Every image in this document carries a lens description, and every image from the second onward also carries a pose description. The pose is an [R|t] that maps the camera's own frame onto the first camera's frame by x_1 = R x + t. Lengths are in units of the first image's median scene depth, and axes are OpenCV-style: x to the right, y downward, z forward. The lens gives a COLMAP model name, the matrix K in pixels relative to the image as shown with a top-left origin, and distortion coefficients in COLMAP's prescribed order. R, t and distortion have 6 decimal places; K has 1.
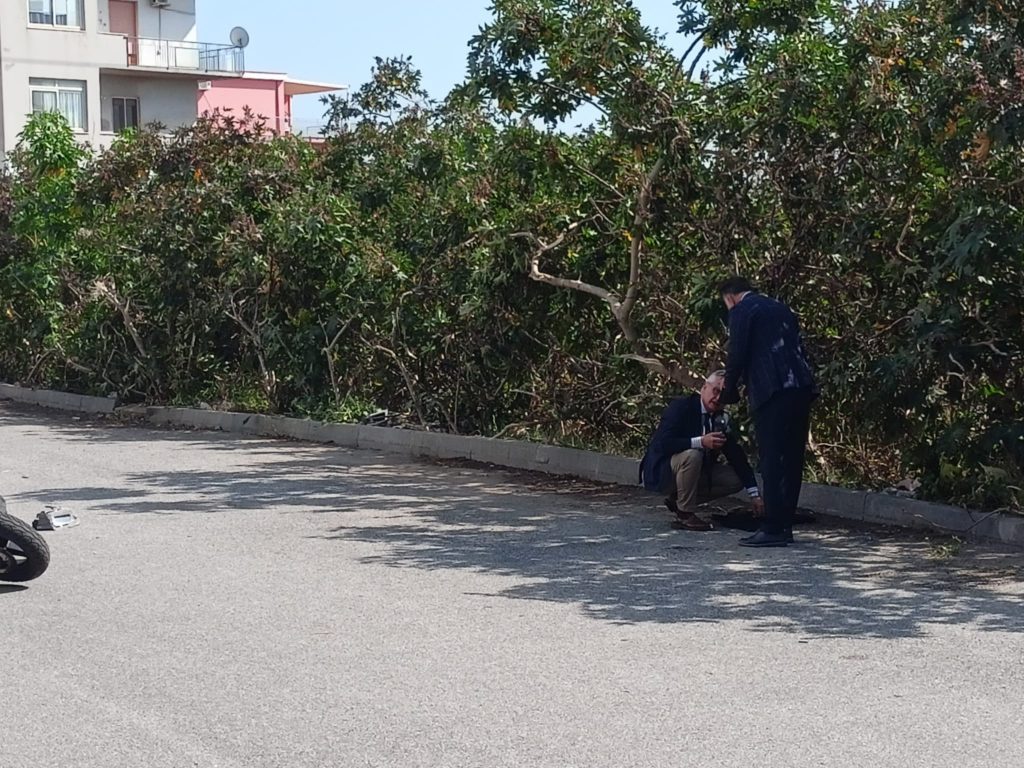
lens RADIAL K [[2134.5, 0, 512.9], [0, 2134.5, 400.1], [0, 0, 1]] dist [0.086128, 0.217669]
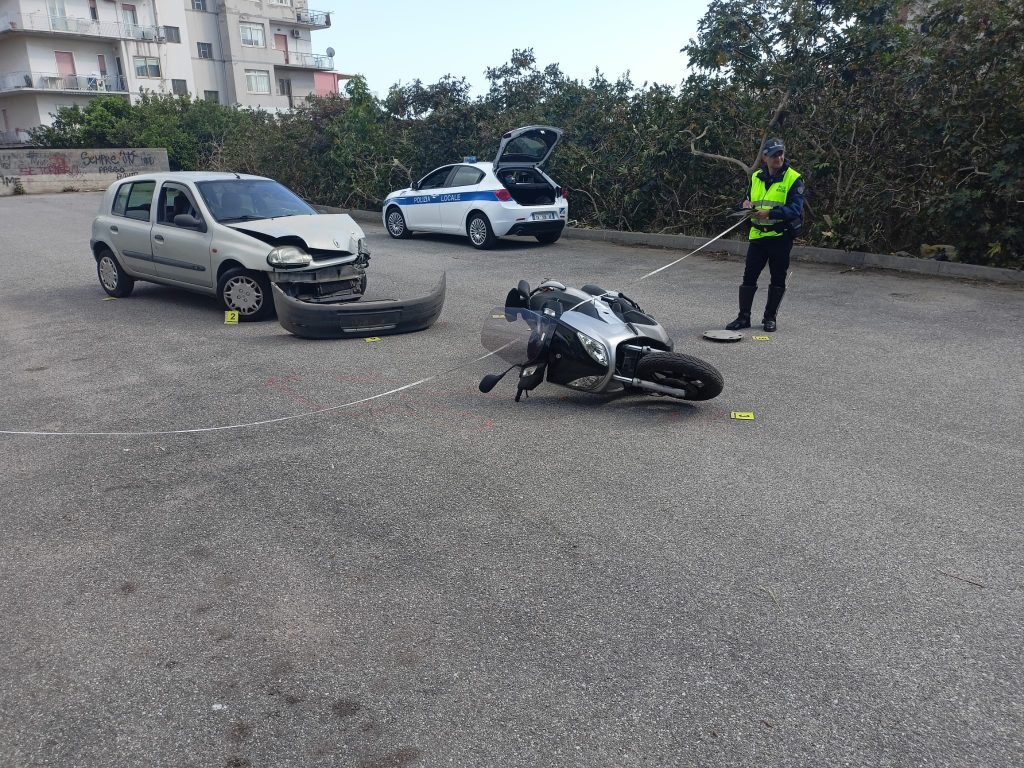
lens RADIAL K [[758.9, 0, 513.1], [0, 758.9, 394.9], [0, 0, 1]] dist [0.051973, -0.065896]
pose [[0.988257, -0.046440, 0.145571, -0.190535], [0.010163, 0.970563, 0.240635, -0.007484], [-0.152461, -0.236330, 0.959637, 0.175767]]
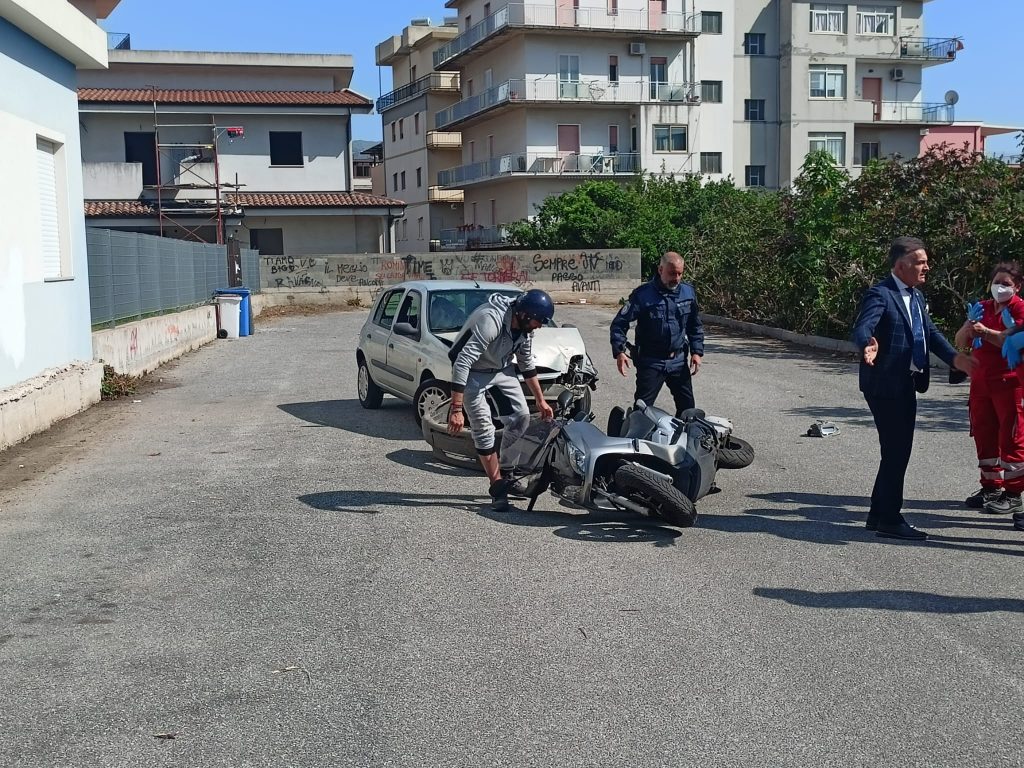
lens RADIAL K [[1339.8, 0, 514.7], [0, 1339.8, 385.6], [0, 0, 1]] dist [0.093440, -0.080982]
pose [[0.909106, 0.040197, -0.414620, -0.015756], [-0.025633, 0.998845, 0.040634, -0.002929], [0.415775, -0.026312, 0.909087, 0.052116]]
